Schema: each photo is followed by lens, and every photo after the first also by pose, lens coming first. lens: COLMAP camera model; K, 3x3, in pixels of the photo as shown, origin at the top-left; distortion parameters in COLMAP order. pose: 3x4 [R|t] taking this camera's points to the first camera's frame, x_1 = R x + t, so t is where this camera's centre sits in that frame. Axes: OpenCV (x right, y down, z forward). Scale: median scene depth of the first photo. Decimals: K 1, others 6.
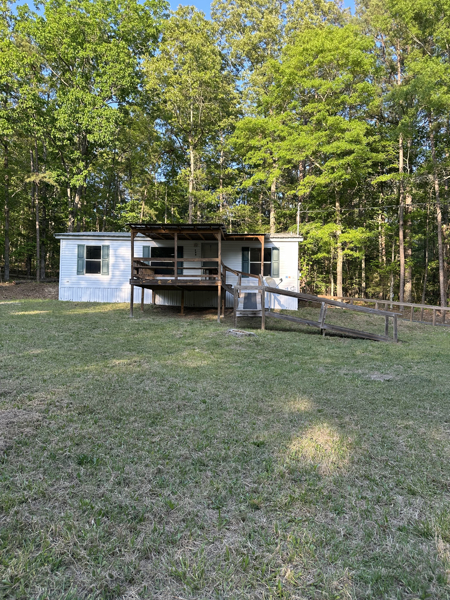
lens RADIAL K [[418.8, 0, 227.2], [0, 418.8, 298.3], [0, 0, 1]] dist [0.086058, -0.109429]
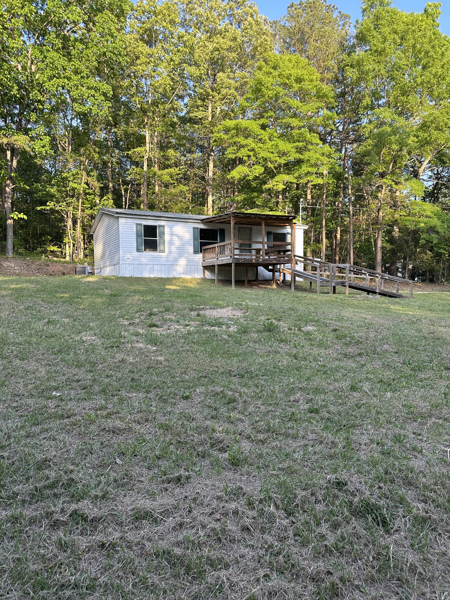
lens RADIAL K [[418.8, 0, 227.2], [0, 418.8, 298.3], [0, 0, 1]] dist [0.086058, -0.109429]
pose [[0.864951, -0.041449, 0.500142, -0.692226], [0.008120, 0.997609, 0.068634, -0.009256], [-0.501791, -0.055304, 0.863219, -0.038409]]
